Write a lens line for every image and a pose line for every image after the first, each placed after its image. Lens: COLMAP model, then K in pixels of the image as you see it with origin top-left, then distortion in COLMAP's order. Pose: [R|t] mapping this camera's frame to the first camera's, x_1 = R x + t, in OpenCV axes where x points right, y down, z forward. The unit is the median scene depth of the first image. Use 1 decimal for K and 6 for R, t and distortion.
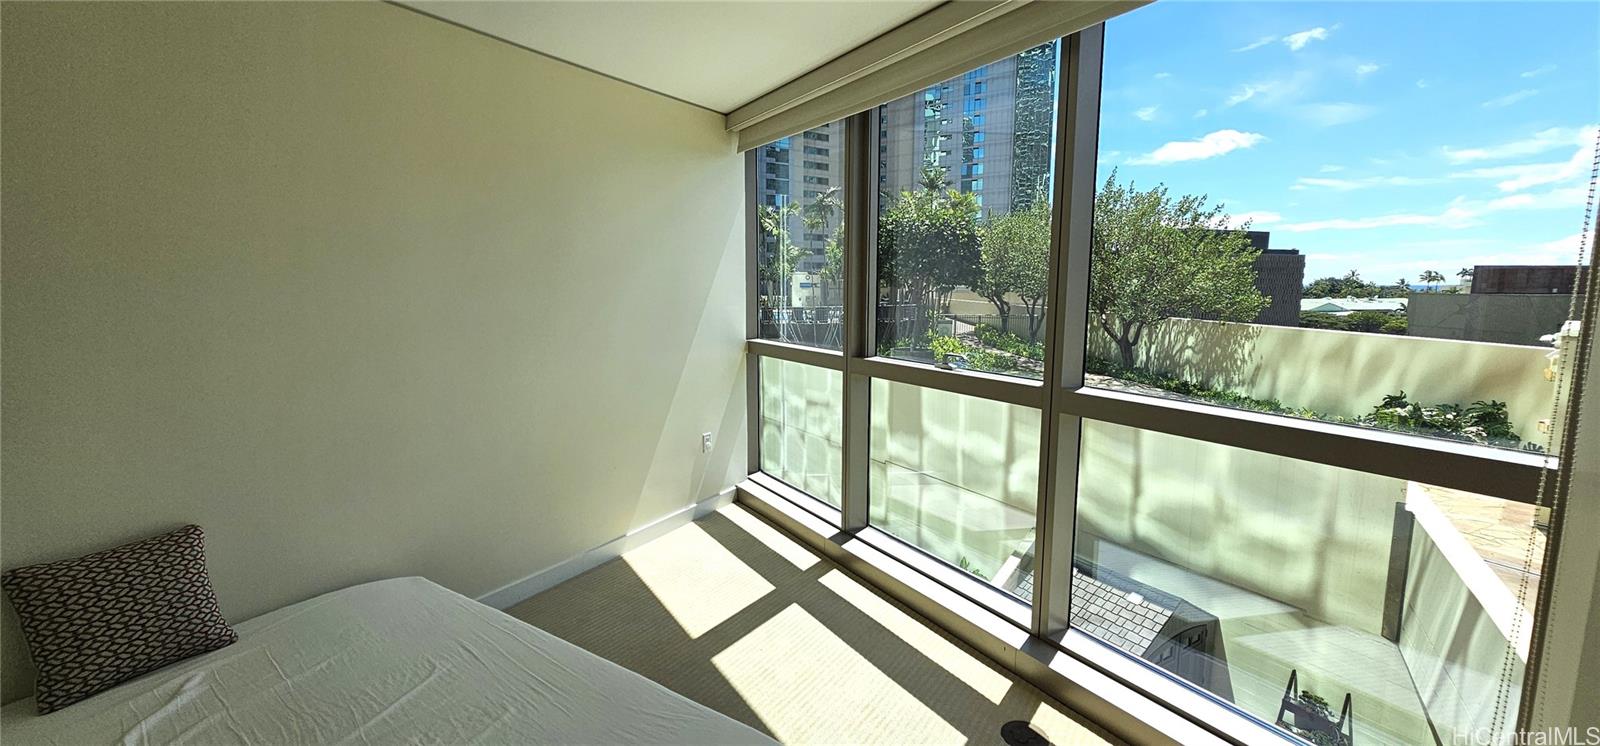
lens RADIAL K [[648.9, 0, 800.0], [0, 648.9, 381.8], [0, 0, 1]] dist [0.000643, 0.000094]
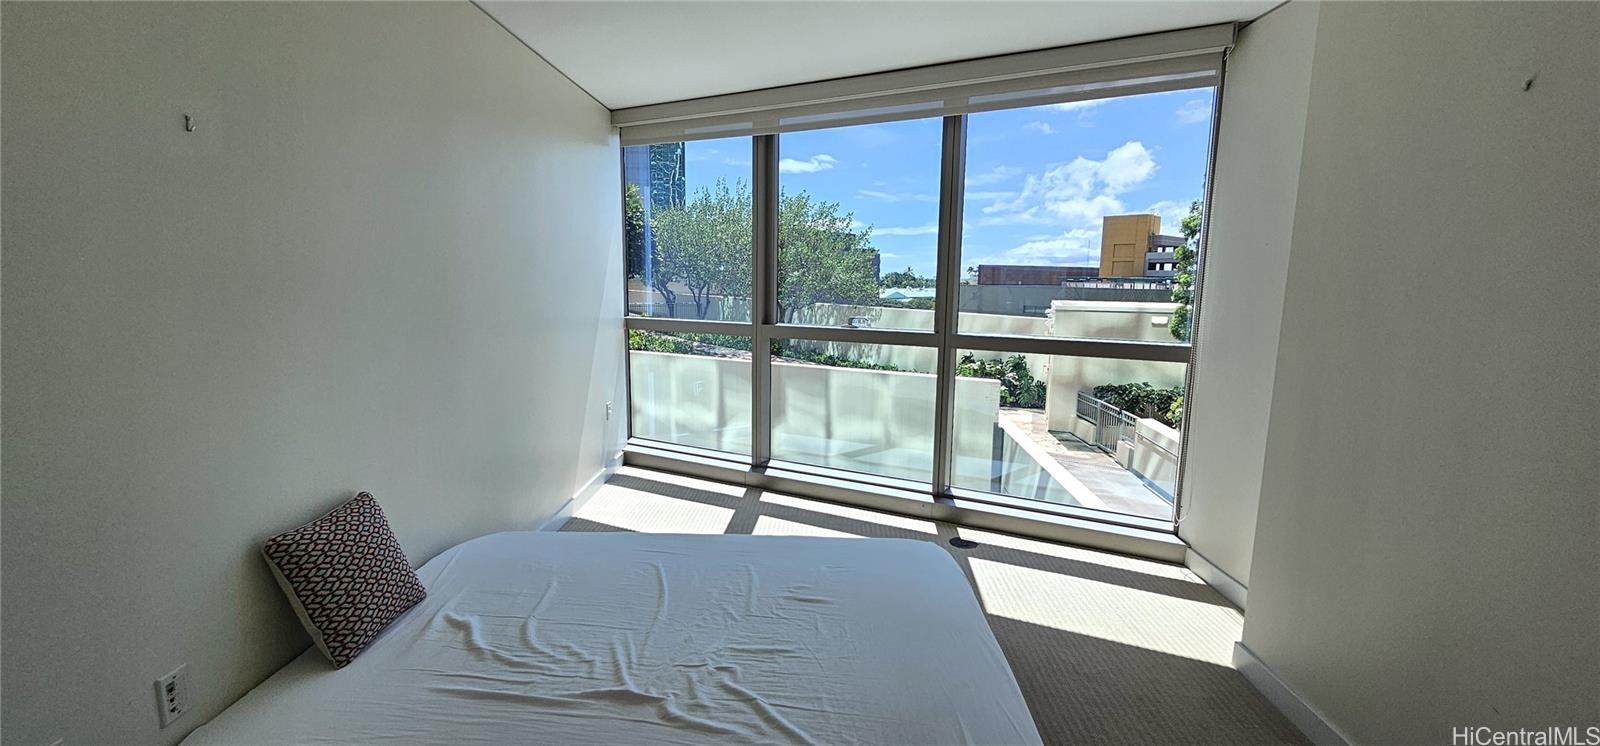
lens RADIAL K [[647.4, 0, 800.0], [0, 647.4, 373.0], [0, 0, 1]] dist [-0.001606, -0.000230]
pose [[0.859861, -0.066752, 0.506145, -0.067793], [0.065878, 0.997634, 0.019654, 0.004834], [-0.506260, 0.016444, 0.862224, -0.017329]]
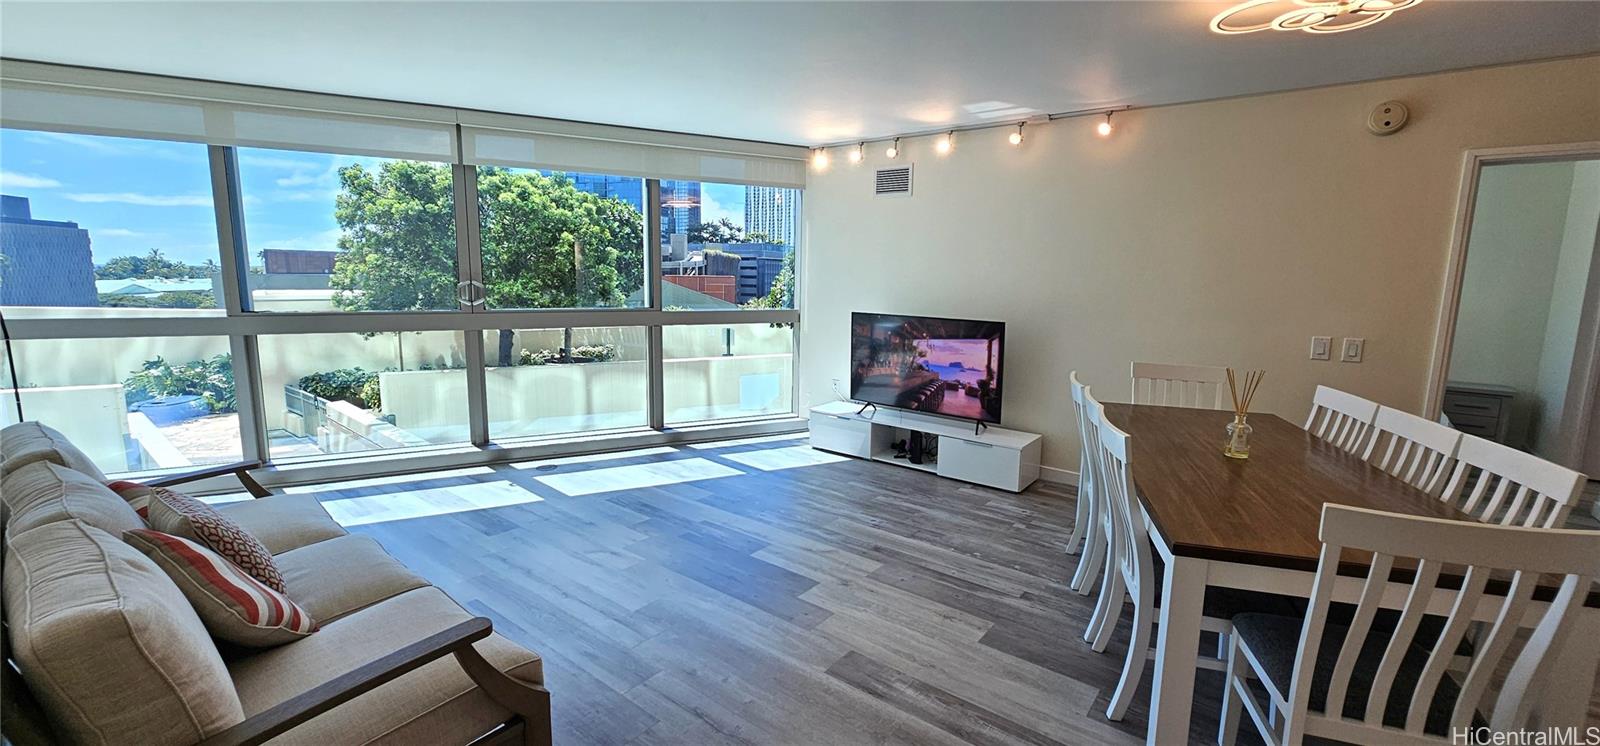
lens RADIAL K [[647.4, 0, 800.0], [0, 647.4, 373.0], [0, 0, 1]] dist [-0.001606, -0.000230]
pose [[0.097251, -0.151032, 0.983733, -0.058650], [0.134534, 0.981342, 0.137365, 0.024108], [-0.986125, 0.118987, 0.115755, -0.153869]]
